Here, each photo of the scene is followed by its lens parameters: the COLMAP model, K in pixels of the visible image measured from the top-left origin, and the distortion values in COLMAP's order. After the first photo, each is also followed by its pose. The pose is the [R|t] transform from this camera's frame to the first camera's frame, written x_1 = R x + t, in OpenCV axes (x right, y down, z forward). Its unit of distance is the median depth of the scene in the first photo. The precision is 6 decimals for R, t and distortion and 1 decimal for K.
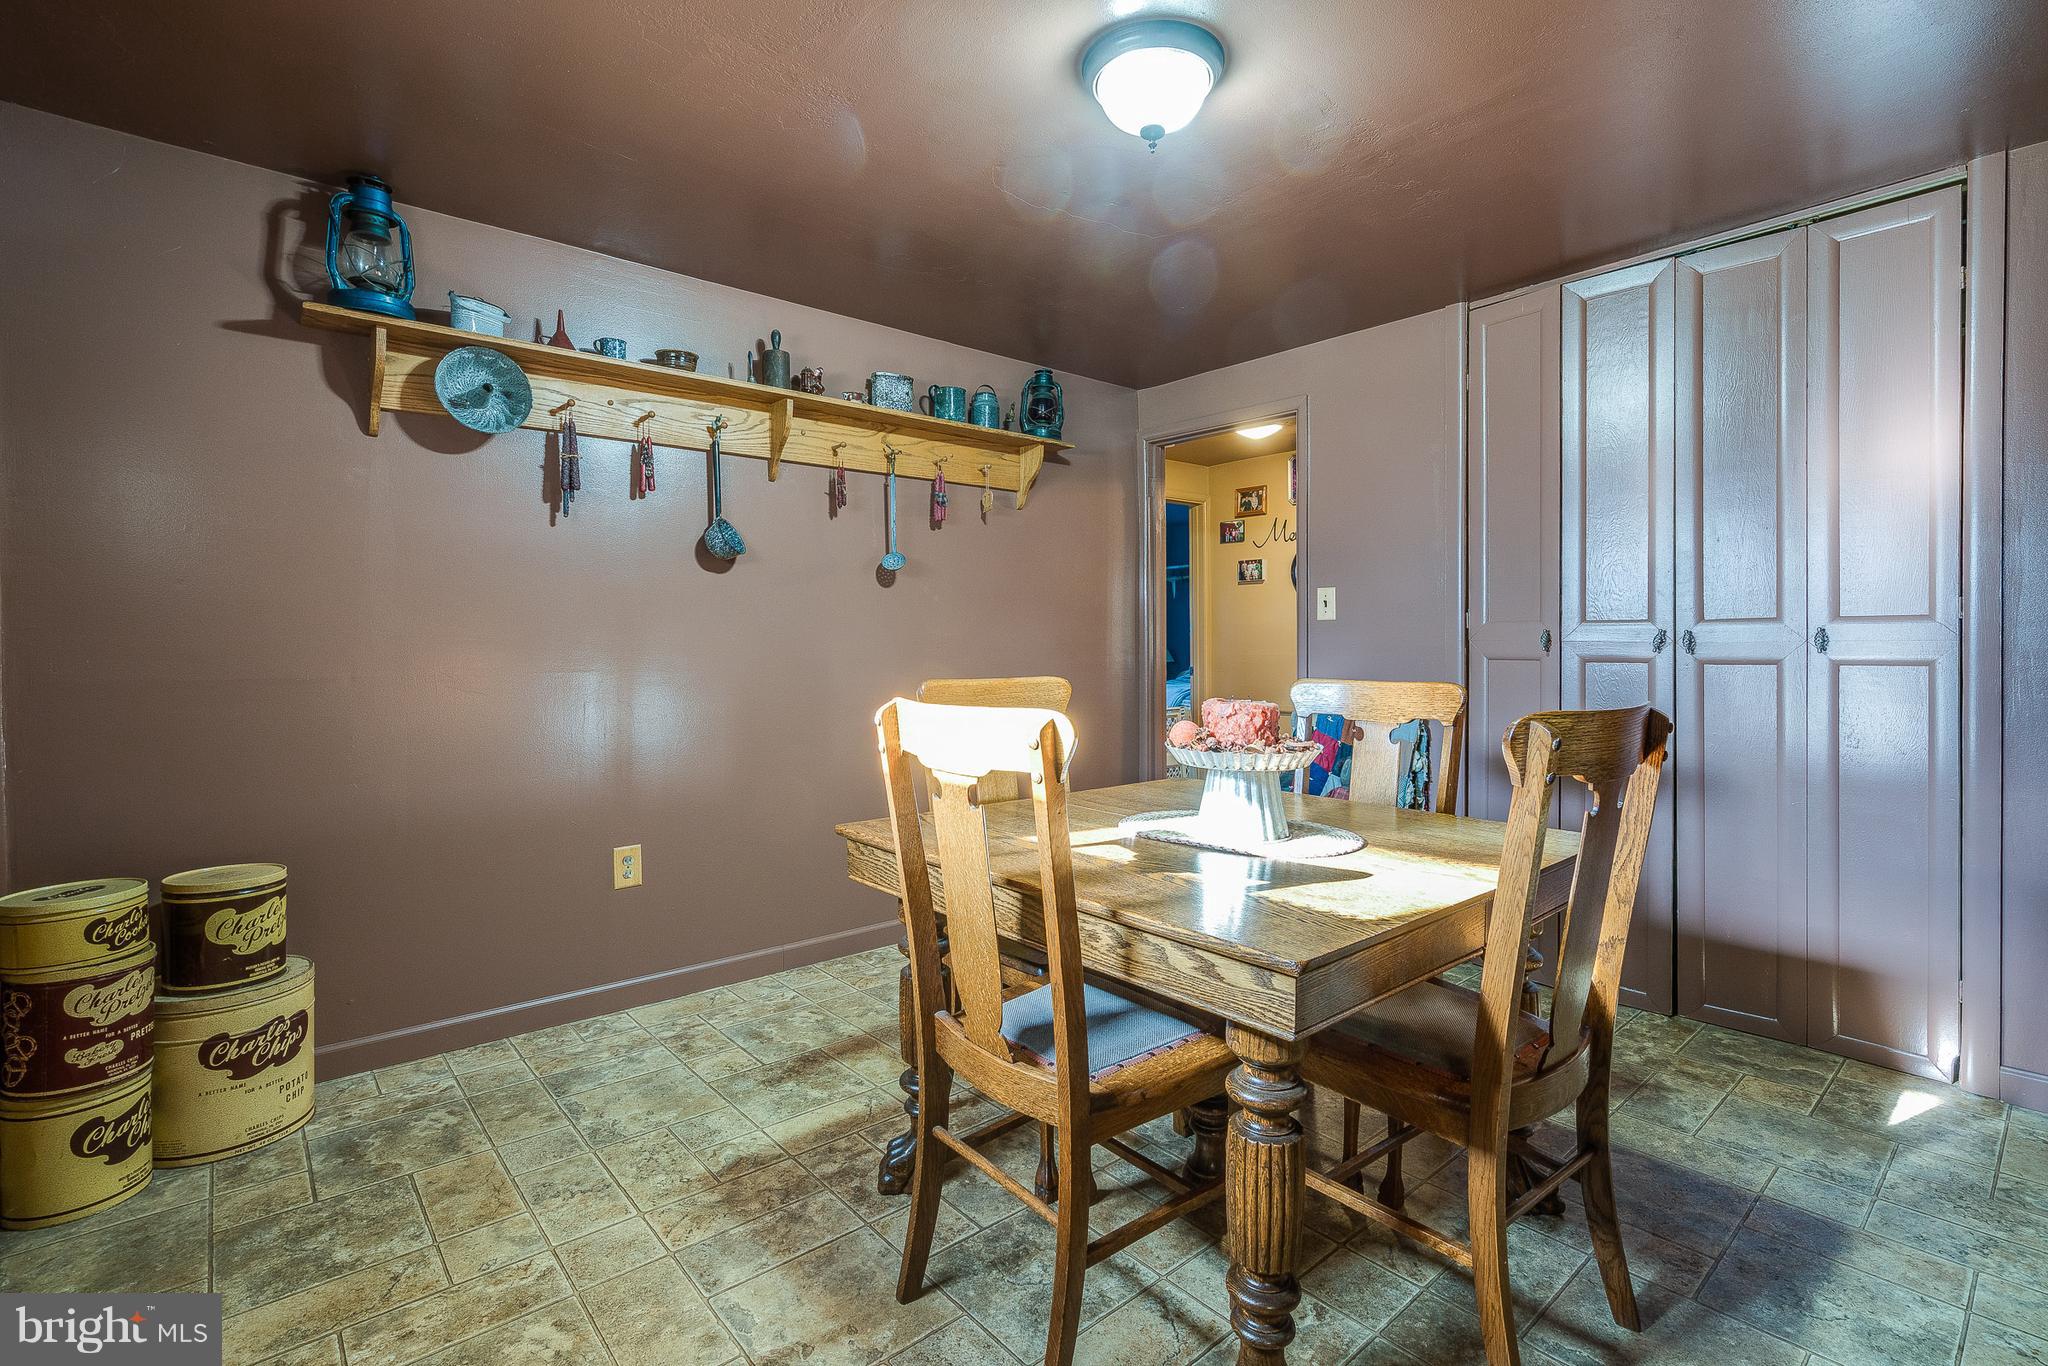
lens RADIAL K [[937.4, 0, 1020.0], [0, 937.4, 645.5], [0, 0, 1]] dist [-0.000952, -0.000017]
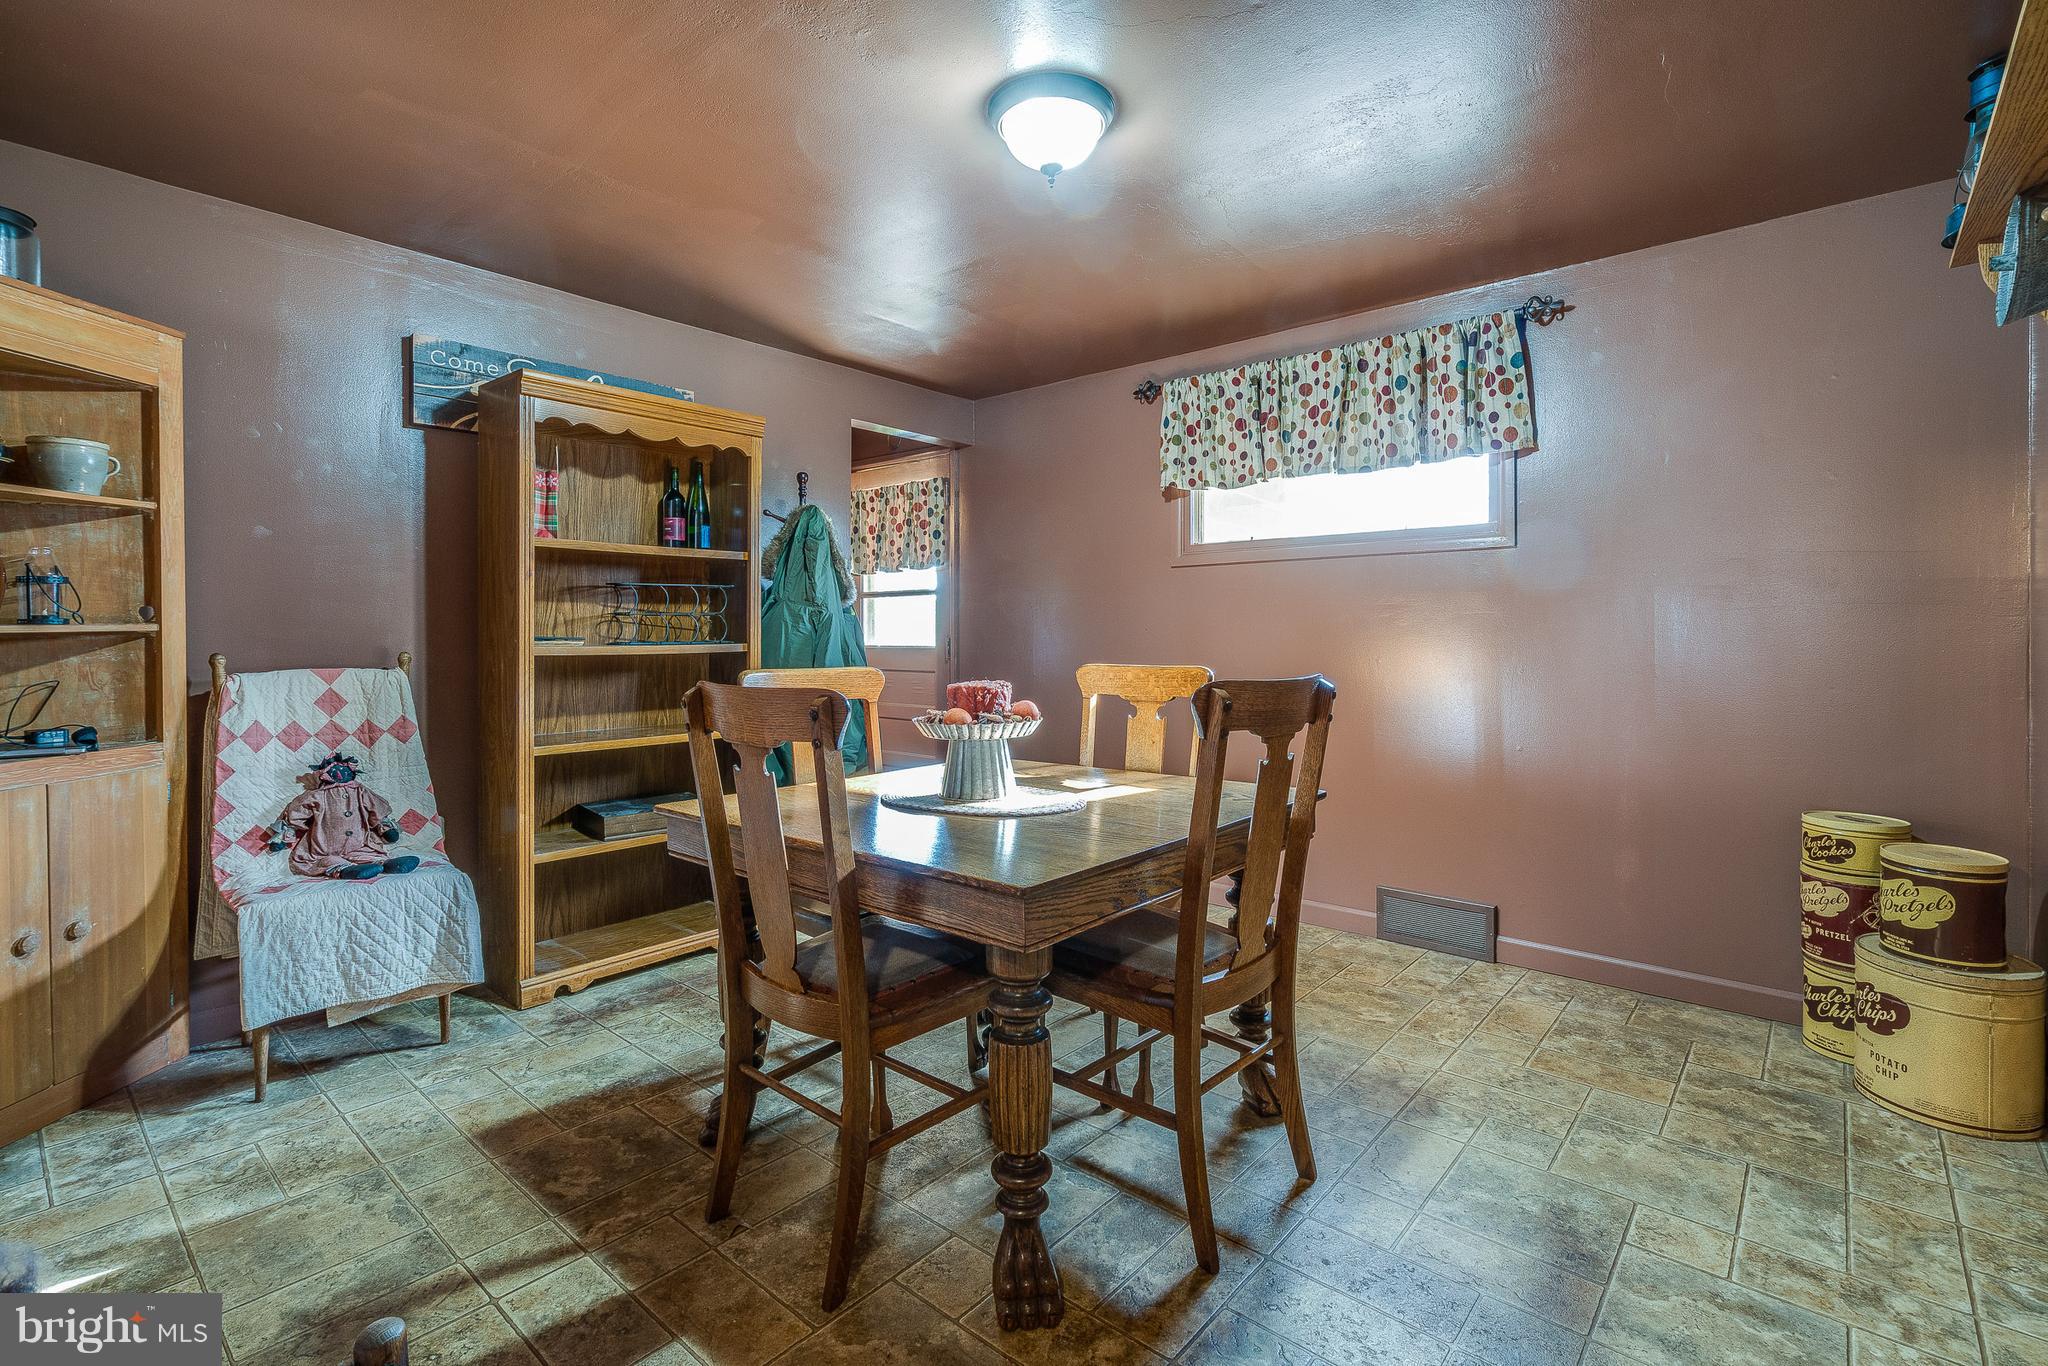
lens RADIAL K [[937.4, 0, 1020.0], [0, 937.4, 645.5], [0, 0, 1]] dist [-0.000952, -0.000017]
pose [[-0.988483, 0.006551, -0.151193, 0.309577], [0.005021, 0.999932, 0.010500, -0.001414], [0.151252, 0.009620, -0.988448, 1.858218]]
